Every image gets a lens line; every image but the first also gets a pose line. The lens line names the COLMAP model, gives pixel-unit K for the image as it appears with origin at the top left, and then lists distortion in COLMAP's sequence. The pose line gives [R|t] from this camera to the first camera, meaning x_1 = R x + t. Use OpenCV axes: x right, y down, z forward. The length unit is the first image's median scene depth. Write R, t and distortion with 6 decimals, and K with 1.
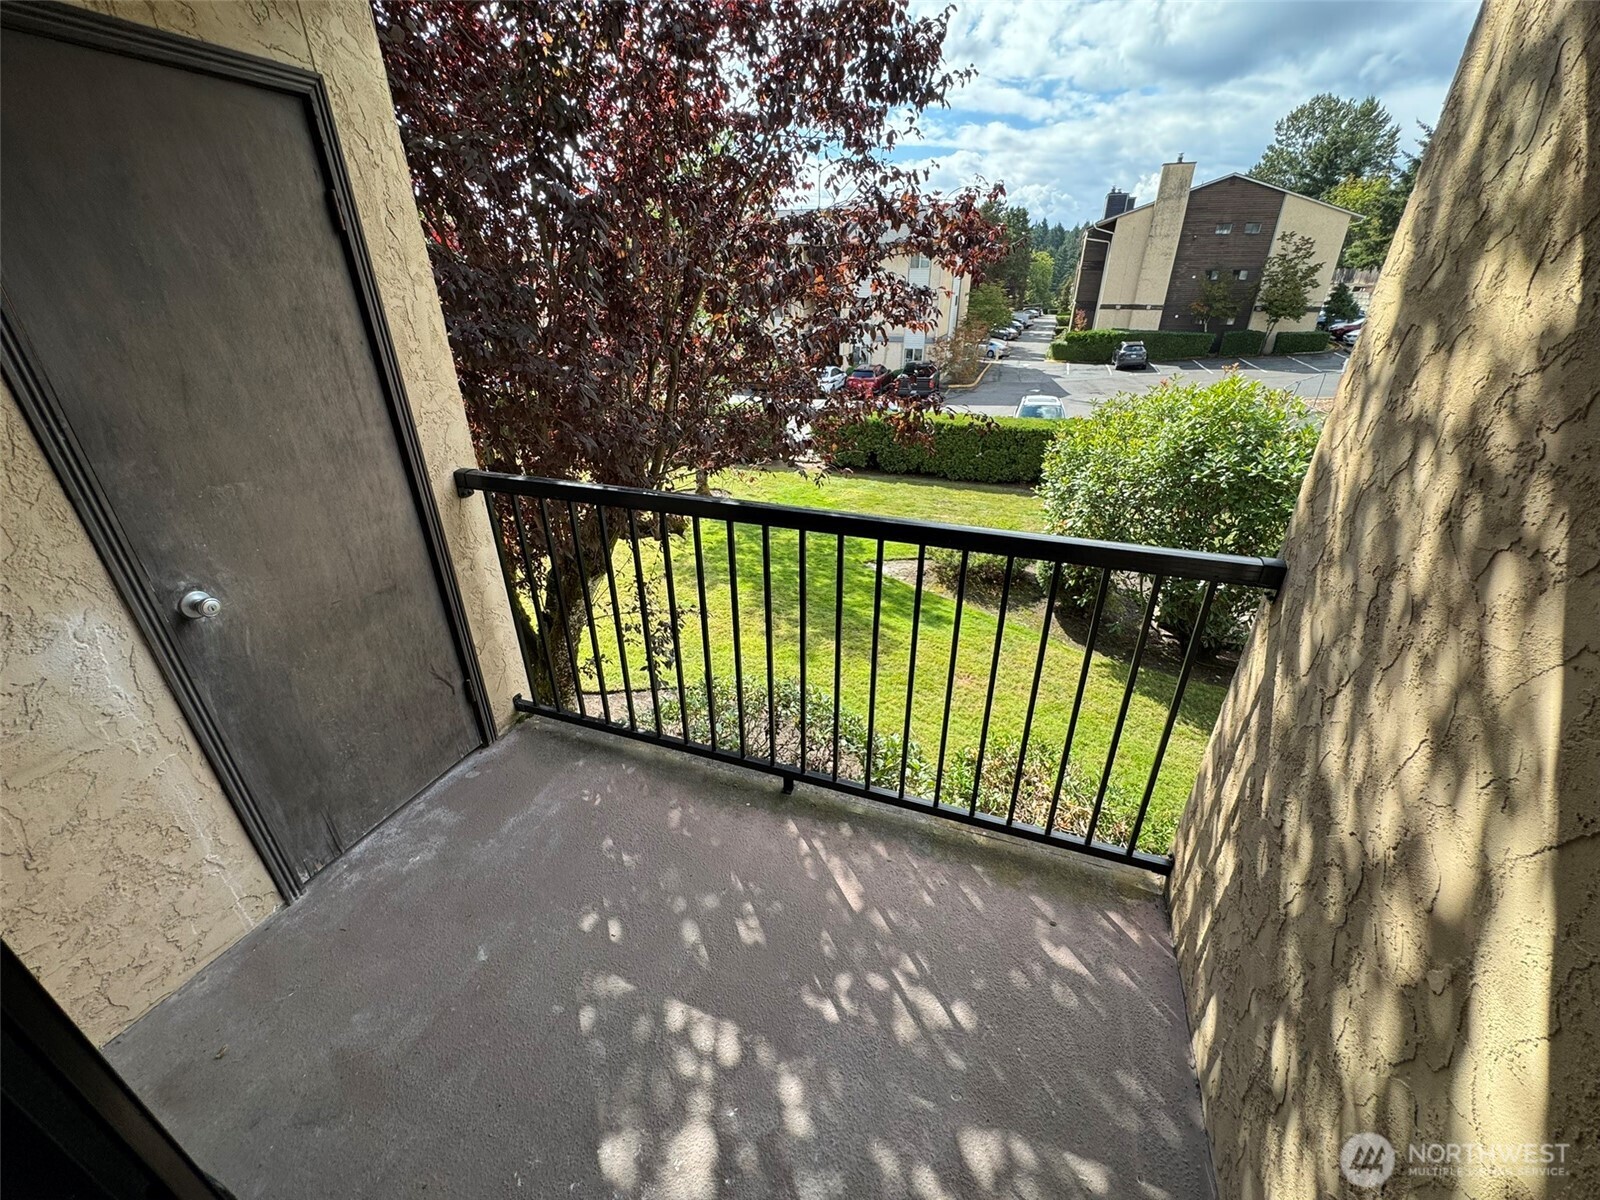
lens RADIAL K [[638.8, 0, 800.2], [0, 638.8, 599.2], [0, 0, 1]] dist [-0.002587, -0.000138]
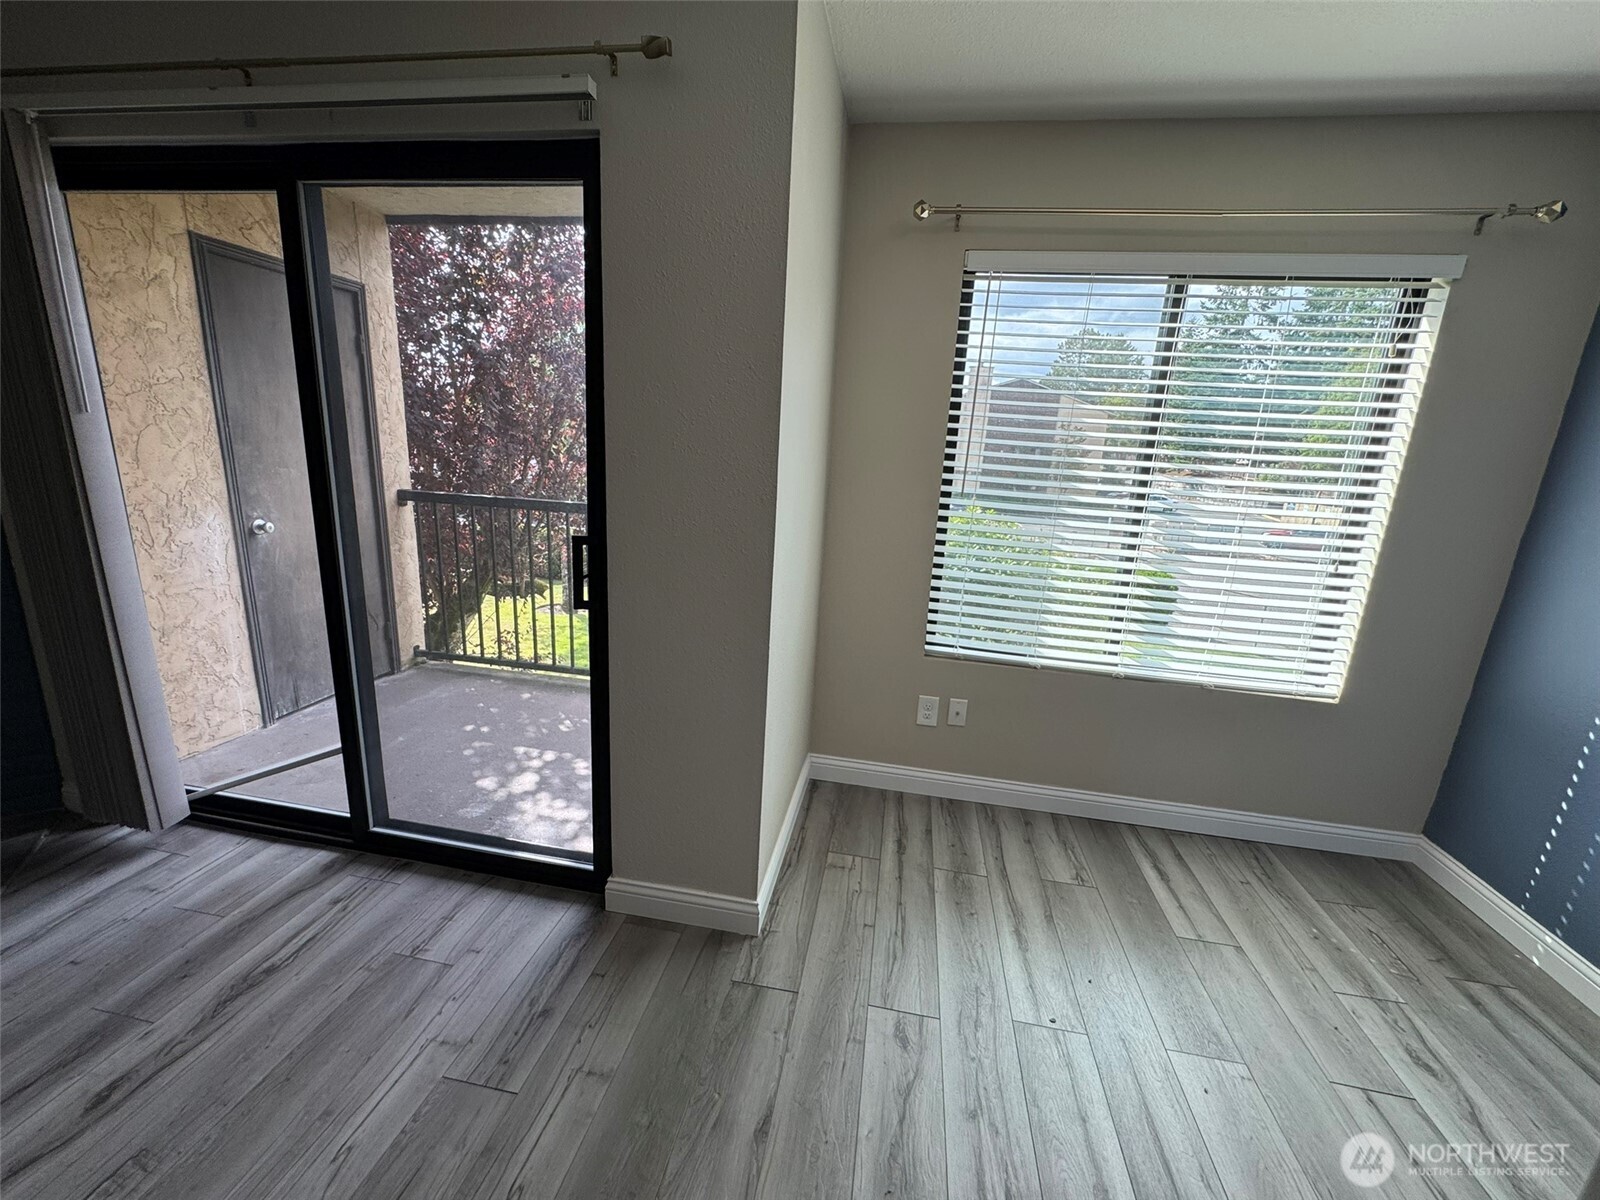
lens RADIAL K [[638.8, 0, 800.2], [0, 638.8, 599.2], [0, 0, 1]] dist [-0.002587, -0.000138]
pose [[0.981489, 0.012088, 0.191136, 0.177341], [0.030259, 0.975683, -0.217088, 0.482344], [-0.189112, 0.218853, 0.957256, -0.745303]]
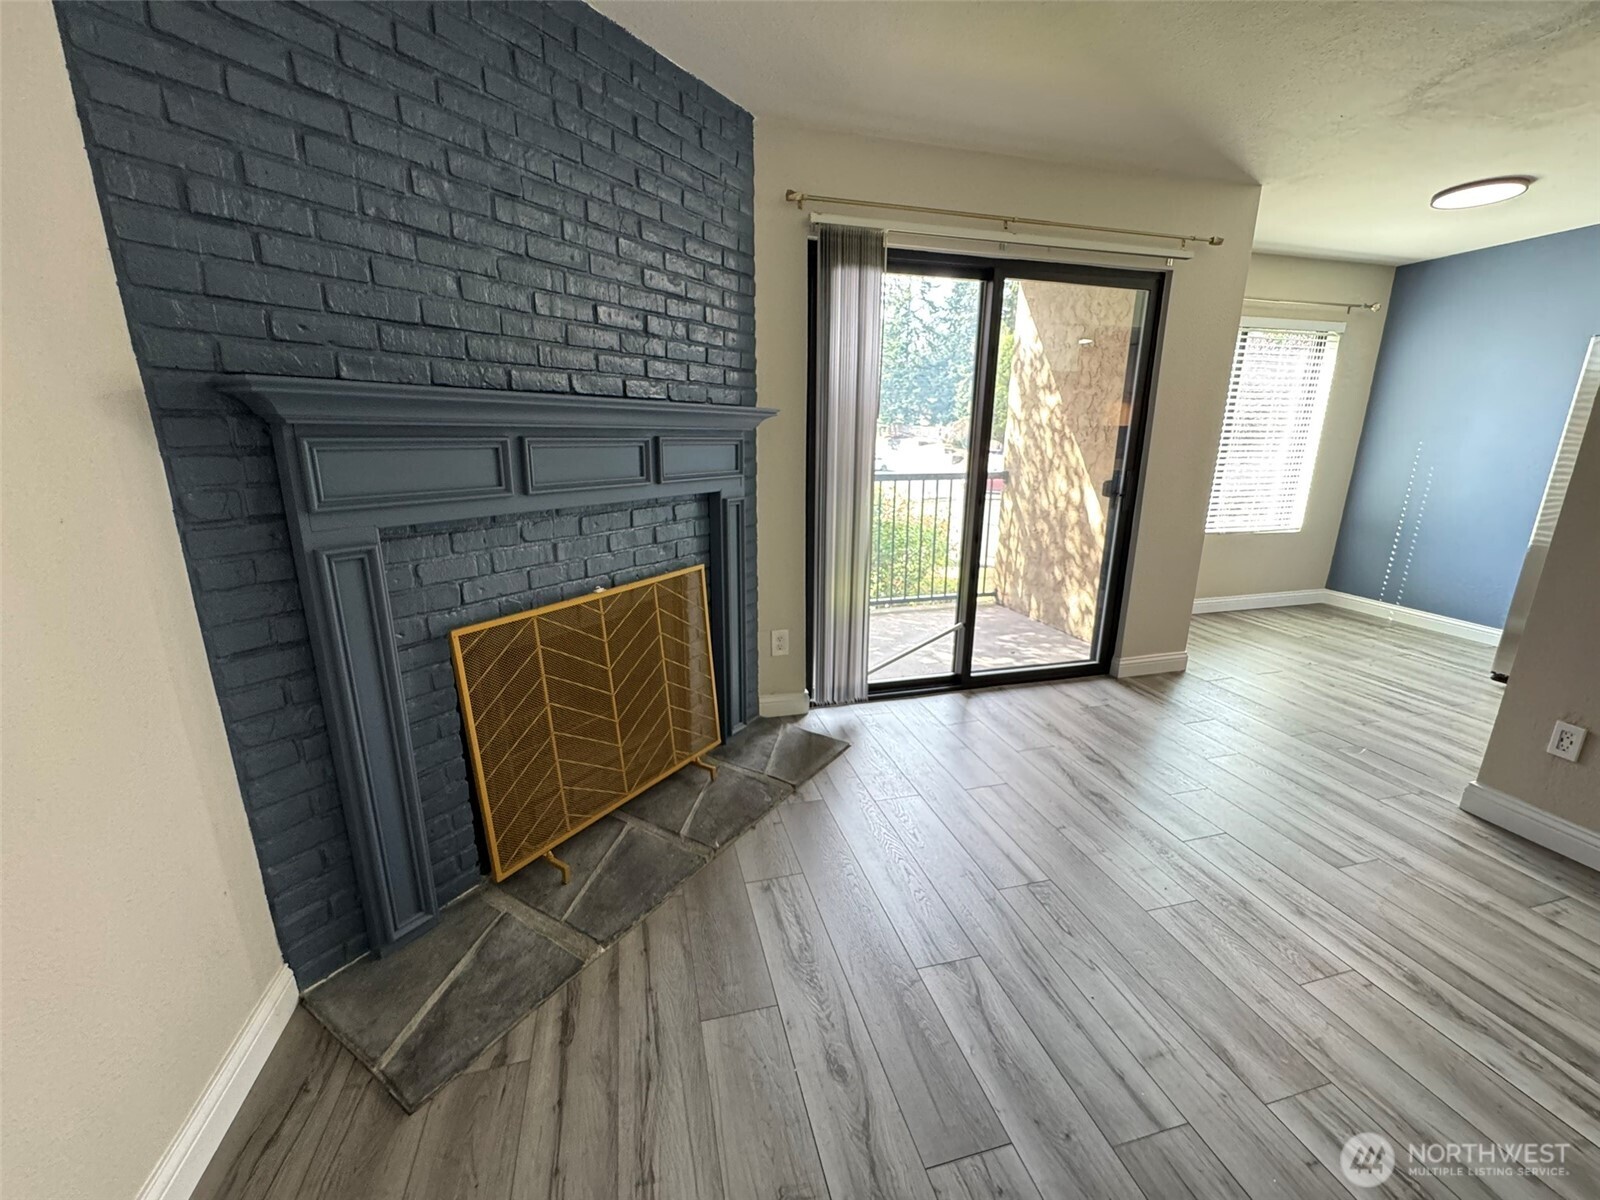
lens RADIAL K [[641.0, 0, 800.3], [0, 641.0, 594.9], [0, 0, 1]] dist [-0.000174, -0.000101]
pose [[0.811803, -0.140400, 0.566801, -1.506929], [0.255795, 0.958080, -0.129041, 0.503208], [-0.524924, 0.249741, 0.813686, -0.713362]]
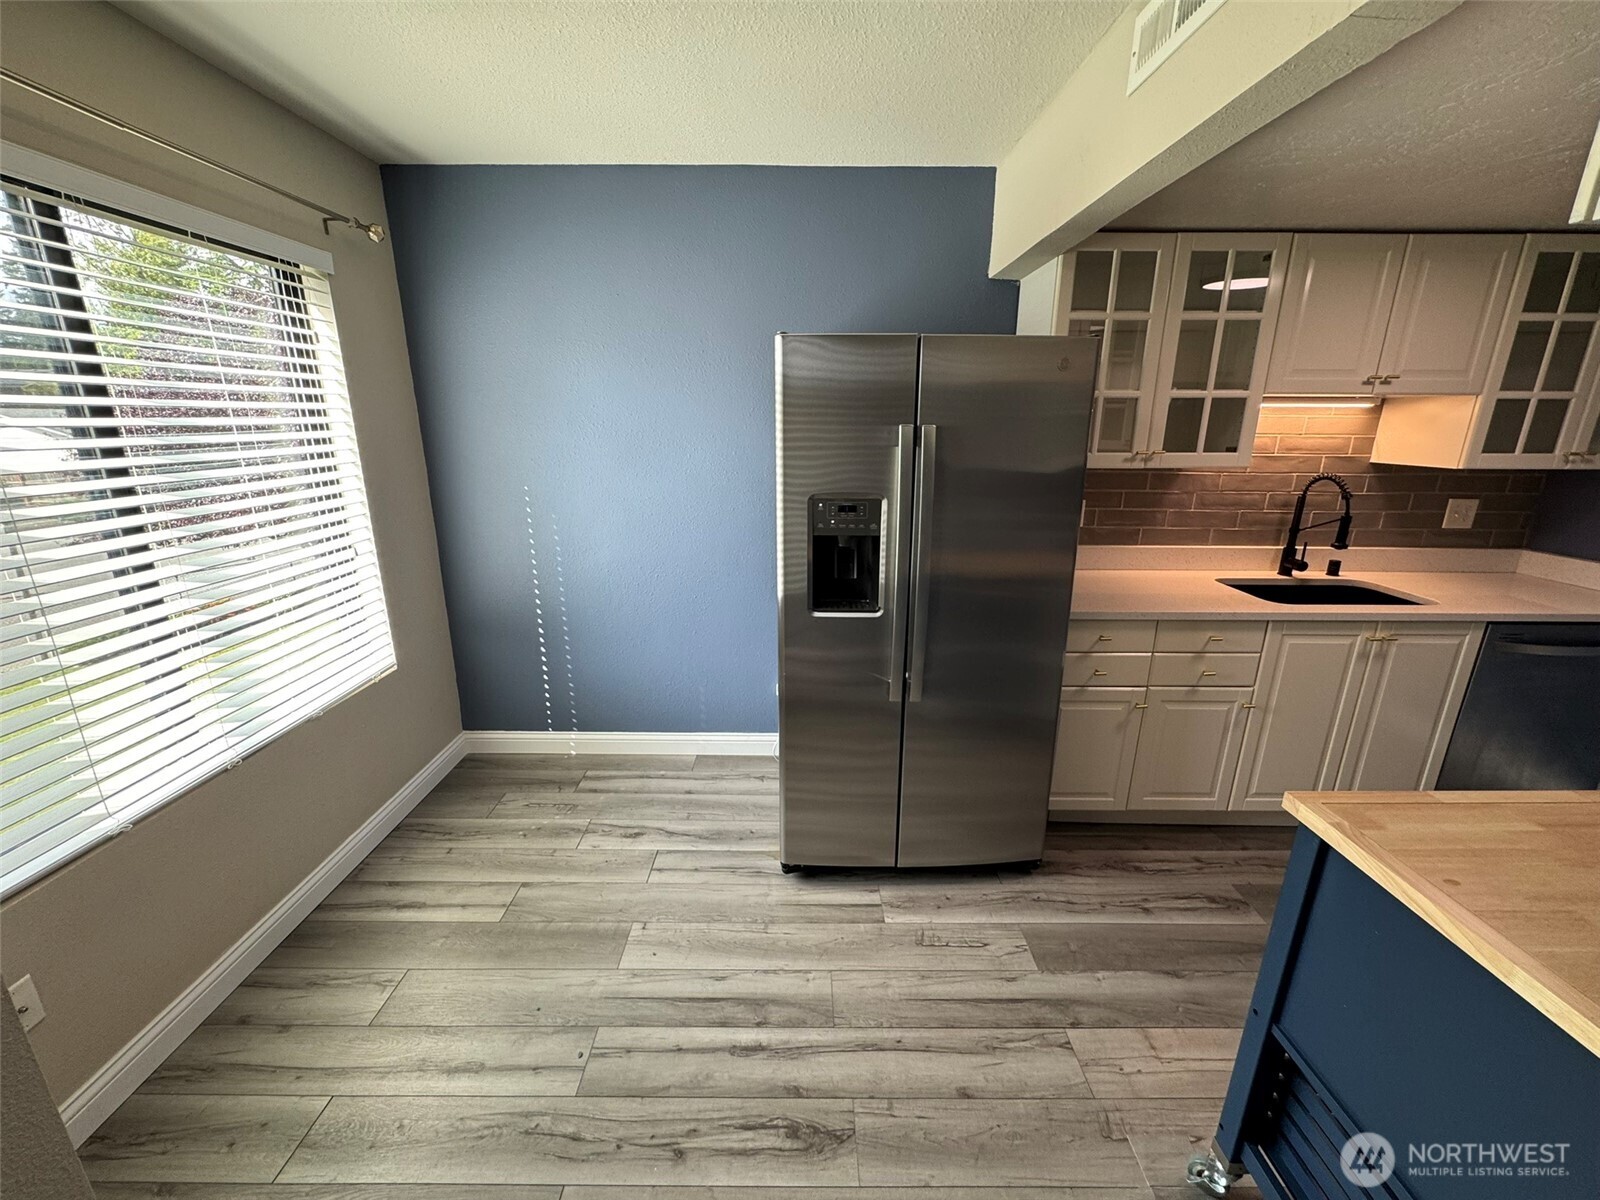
lens RADIAL K [[638.8, 0, 800.2], [0, 638.8, 599.2], [0, 0, 1]] dist [-0.002587, -0.000138]
pose [[-0.349806, -0.255648, 0.901266, -0.005908], [0.415525, 0.819894, 0.393843, 0.187055], [-0.839628, 0.512267, -0.180576, -0.318145]]
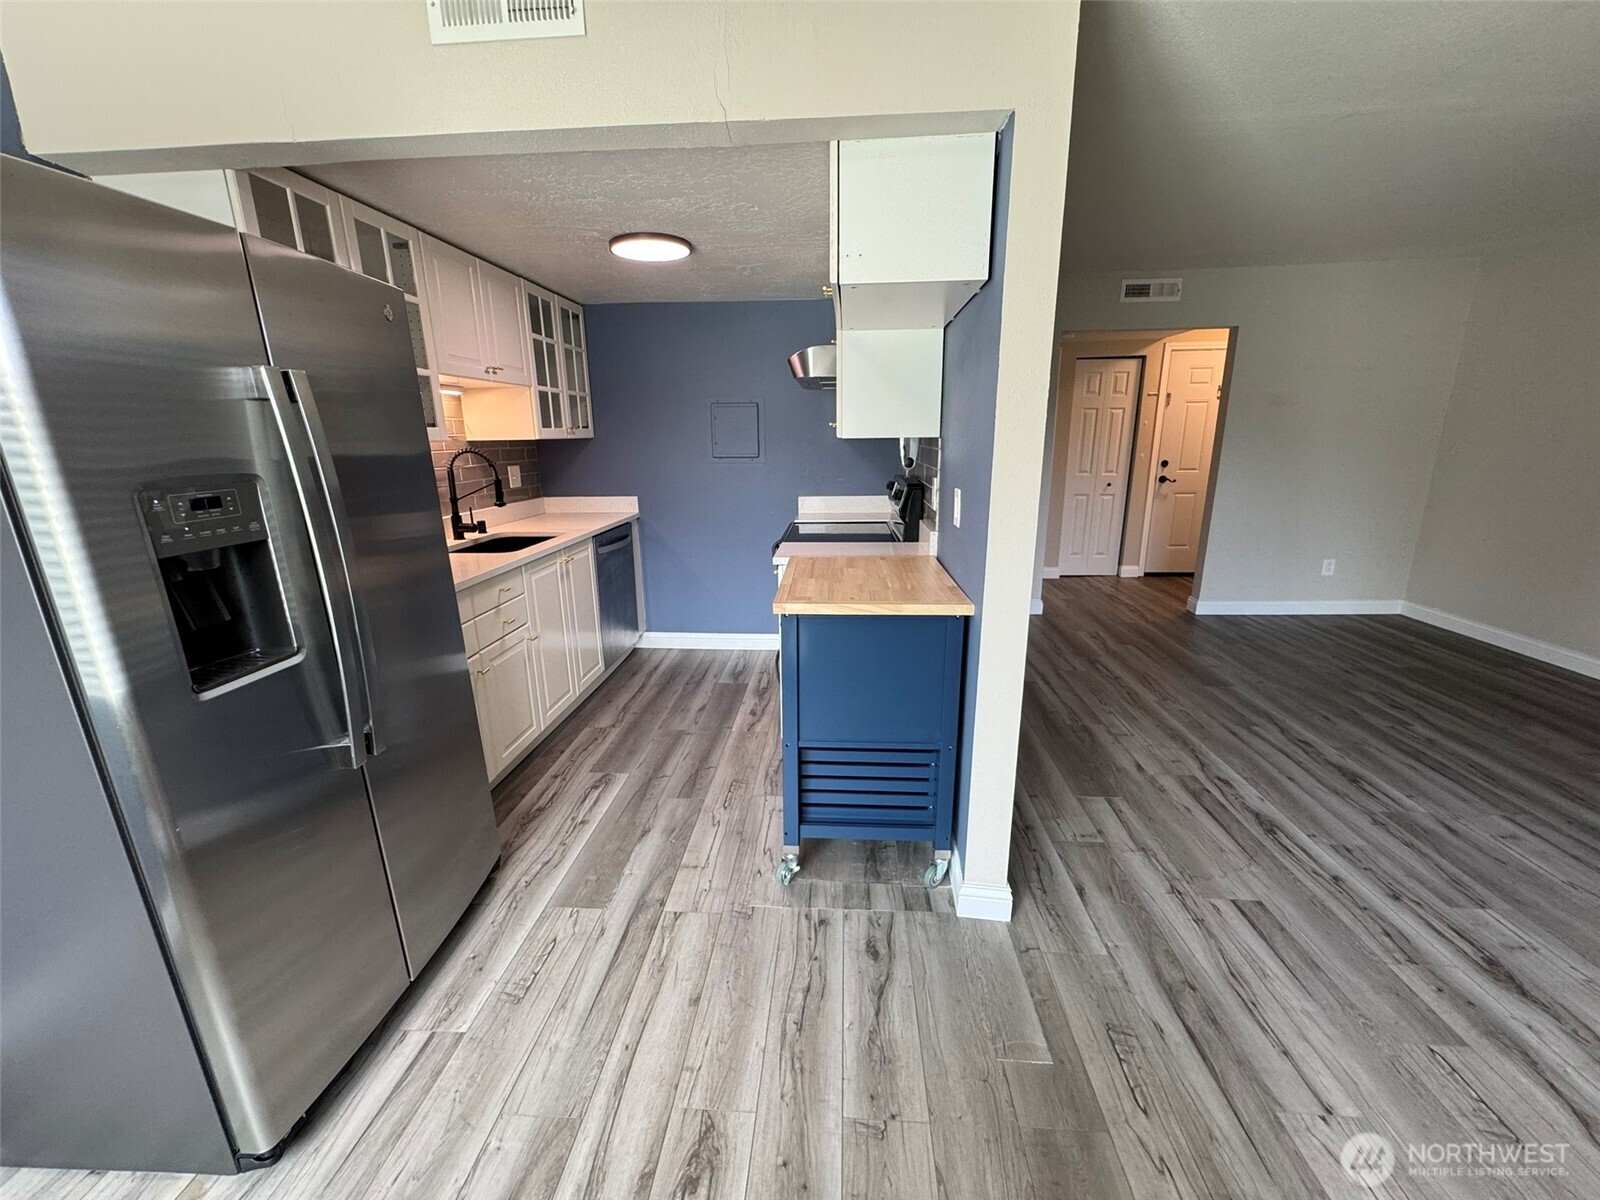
lens RADIAL K [[638.8, 0, 800.2], [0, 638.8, 599.2], [0, 0, 1]] dist [-0.002587, -0.000138]
pose [[-0.958963, 0.084170, -0.270749, 0.477690], [-0.114451, 0.758748, 0.641251, 0.129470], [0.259404, 0.645923, -0.717978, -0.046974]]
